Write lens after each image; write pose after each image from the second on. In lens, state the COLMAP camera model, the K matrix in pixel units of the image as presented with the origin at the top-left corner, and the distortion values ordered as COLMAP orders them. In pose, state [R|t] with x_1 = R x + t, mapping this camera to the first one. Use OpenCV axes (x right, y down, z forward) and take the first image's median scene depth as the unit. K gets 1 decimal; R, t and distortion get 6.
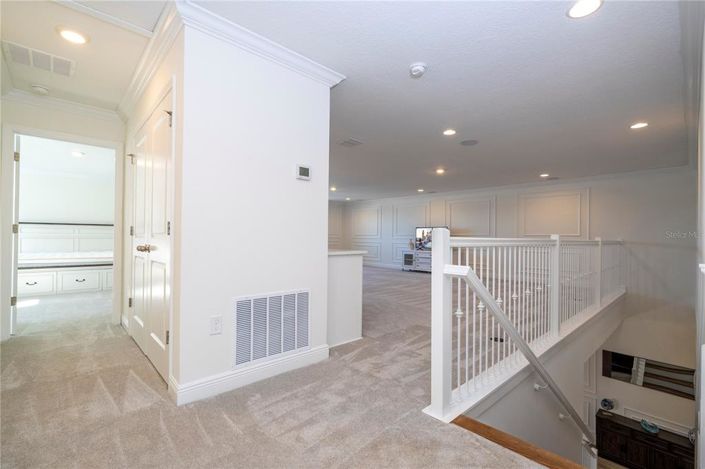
lens RADIAL K [[315.2, 0, 355.0], [0, 315.2, 235.8], [0, 0, 1]] dist [-0.002230, -0.000094]
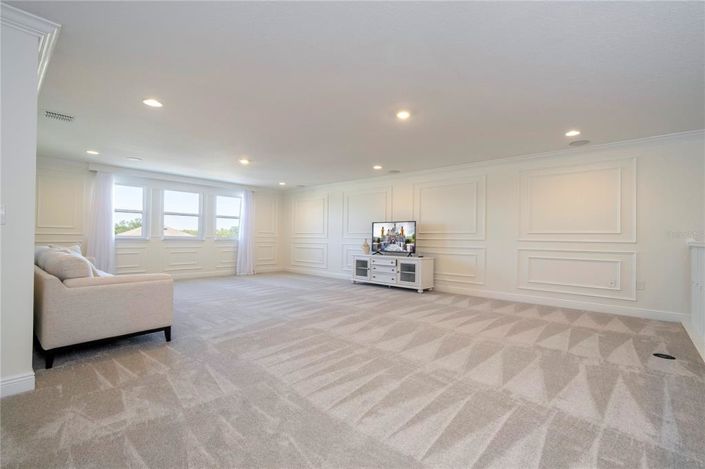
lens RADIAL K [[315.2, 0, 355.0], [0, 315.2, 235.8], [0, 0, 1]] dist [-0.002230, -0.000094]
pose [[0.995477, 0.002396, 0.094976, 0.086634], [-0.002254, 0.999996, -0.001595, 0.004454], [-0.094980, 0.001373, 0.995478, 0.295797]]
